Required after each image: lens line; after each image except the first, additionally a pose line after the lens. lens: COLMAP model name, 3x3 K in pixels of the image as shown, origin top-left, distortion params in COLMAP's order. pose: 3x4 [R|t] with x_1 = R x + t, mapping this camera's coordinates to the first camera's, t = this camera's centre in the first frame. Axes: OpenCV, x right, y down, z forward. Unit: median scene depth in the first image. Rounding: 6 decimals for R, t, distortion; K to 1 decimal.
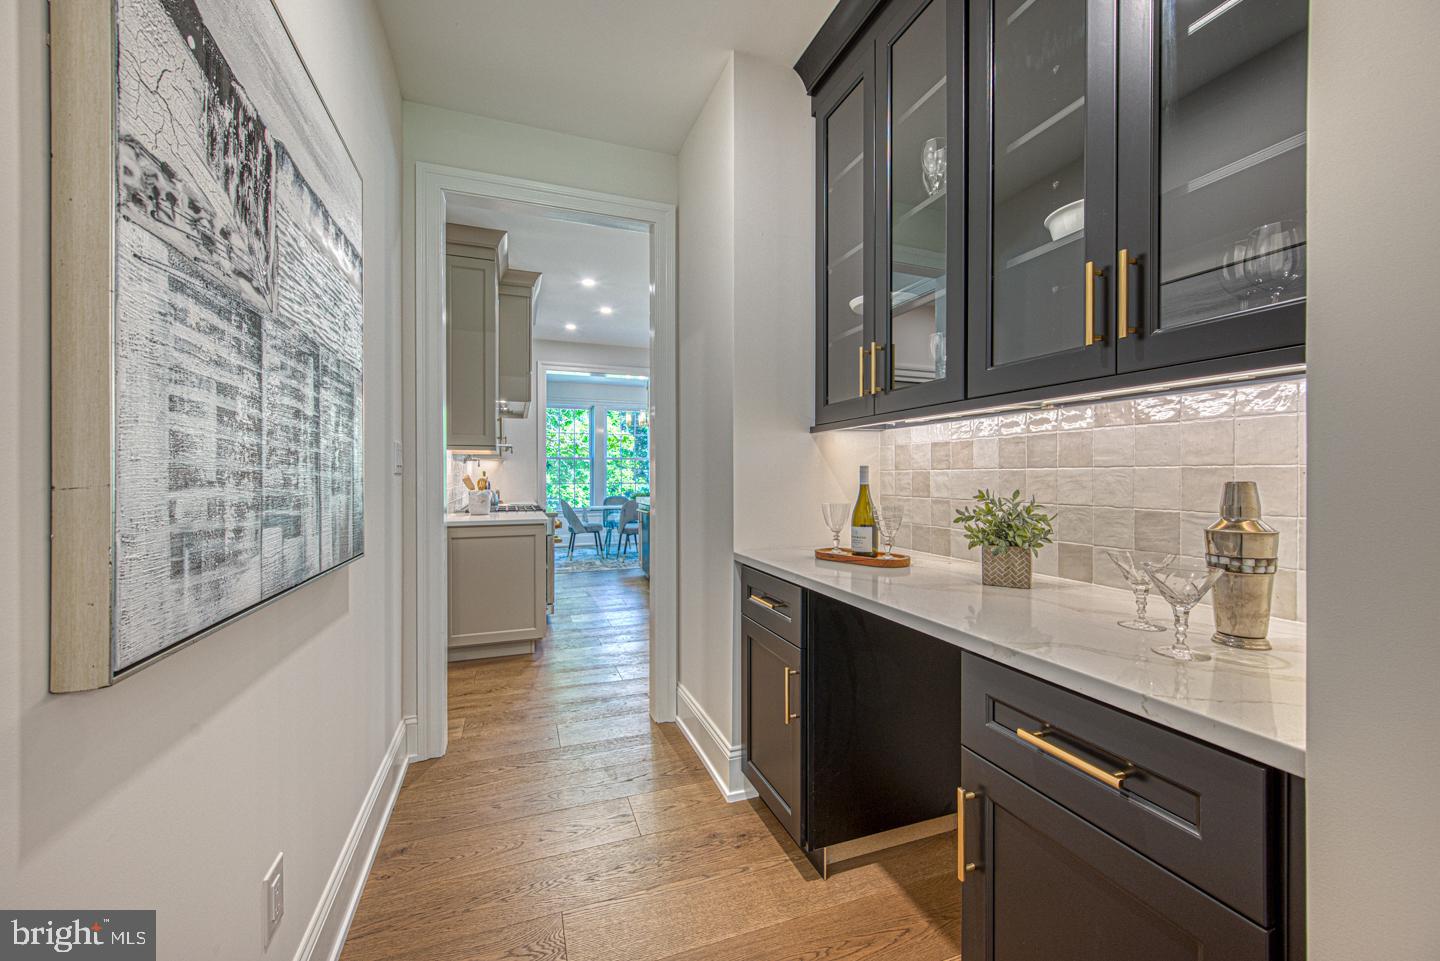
lens RADIAL K [[565.8, 0, 713.8], [0, 565.8, 480.7], [0, 0, 1]] dist [0.001669, 0.000142]
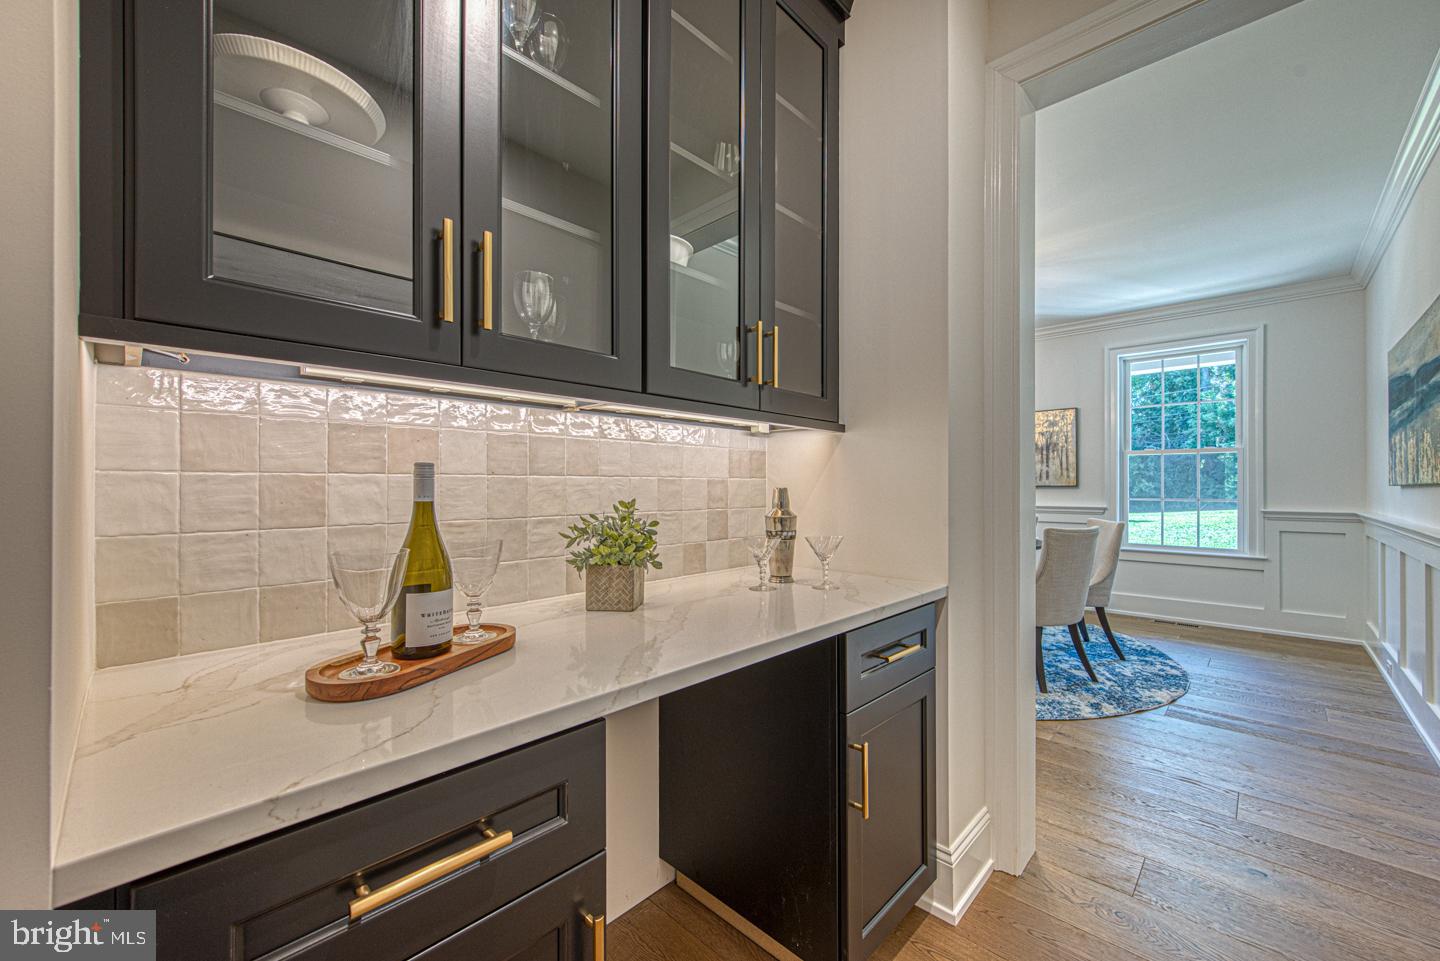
lens RADIAL K [[565.8, 0, 713.8], [0, 565.8, 480.7], [0, 0, 1]] dist [0.001669, 0.000142]
pose [[-0.452393, 0.004260, 0.891808, -0.318857], [0.006185, 0.999980, -0.001639, -0.011538], [-0.891797, 0.004775, -0.452410, 1.174554]]
